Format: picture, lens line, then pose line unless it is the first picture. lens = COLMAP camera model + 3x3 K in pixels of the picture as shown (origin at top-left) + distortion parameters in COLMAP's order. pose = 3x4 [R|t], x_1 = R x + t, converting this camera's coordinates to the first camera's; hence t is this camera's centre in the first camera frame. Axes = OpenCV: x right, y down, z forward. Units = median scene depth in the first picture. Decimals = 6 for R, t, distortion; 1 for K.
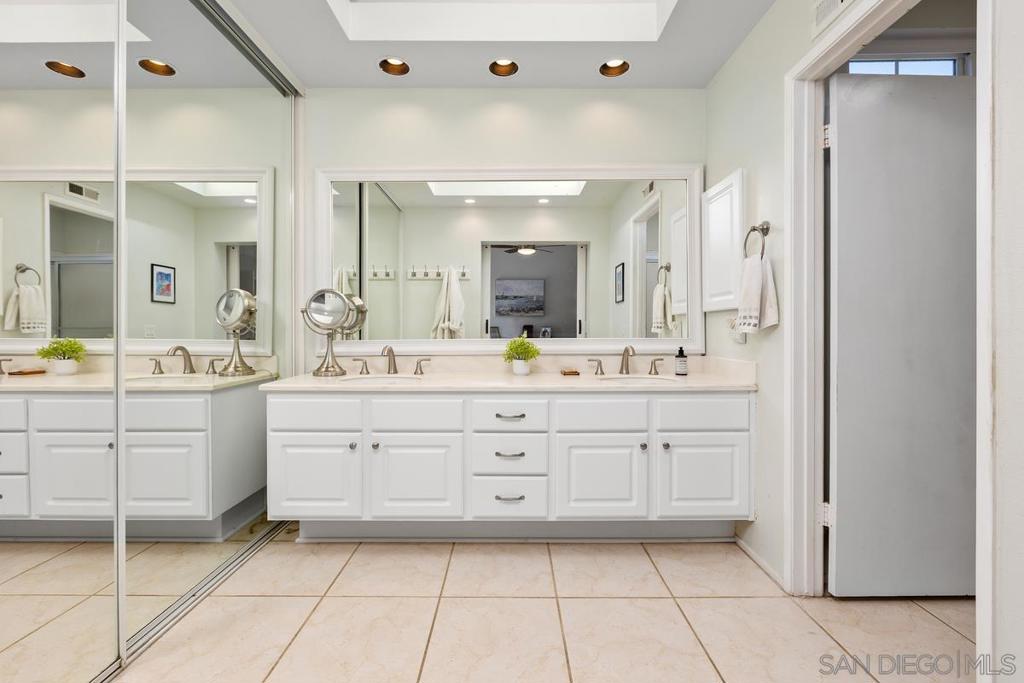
lens RADIAL K [[453.0, 0, 512.2], [0, 453.0, 338.3], [0, 0, 1]] dist [-0.000808, 0.000713]
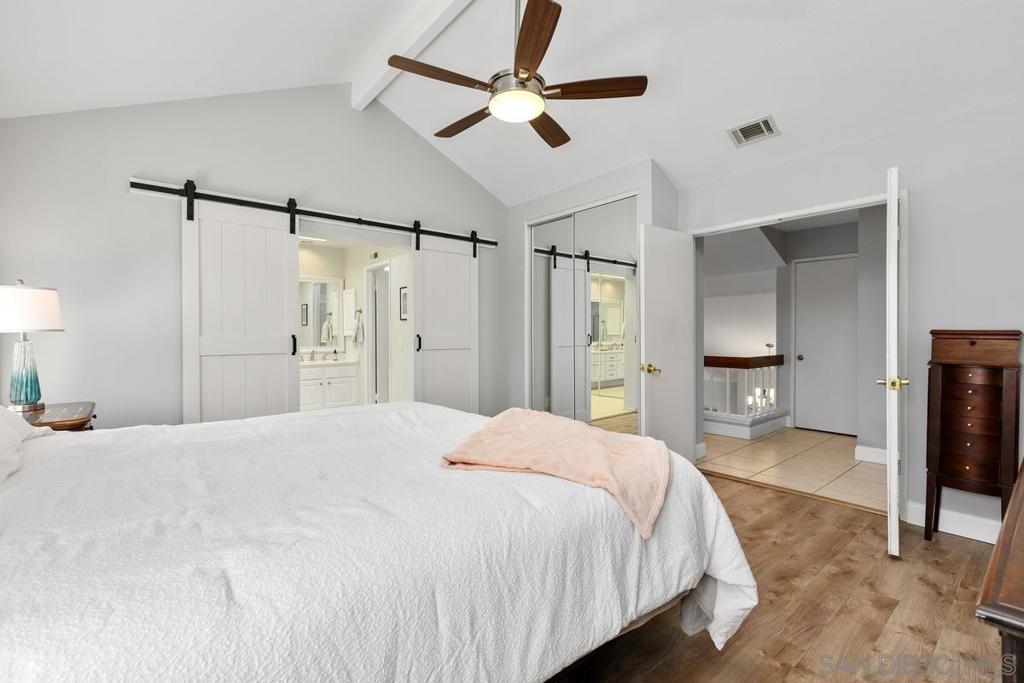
lens RADIAL K [[453.0, 0, 512.3], [0, 453.0, 342.7], [0, 0, 1]] dist [-0.000808, 0.000713]
pose [[0.770195, -0.005079, 0.637788, -0.482750], [0.006336, 0.999980, 0.000312, -0.013209], [-0.637777, 0.003800, 0.770212, -1.592097]]
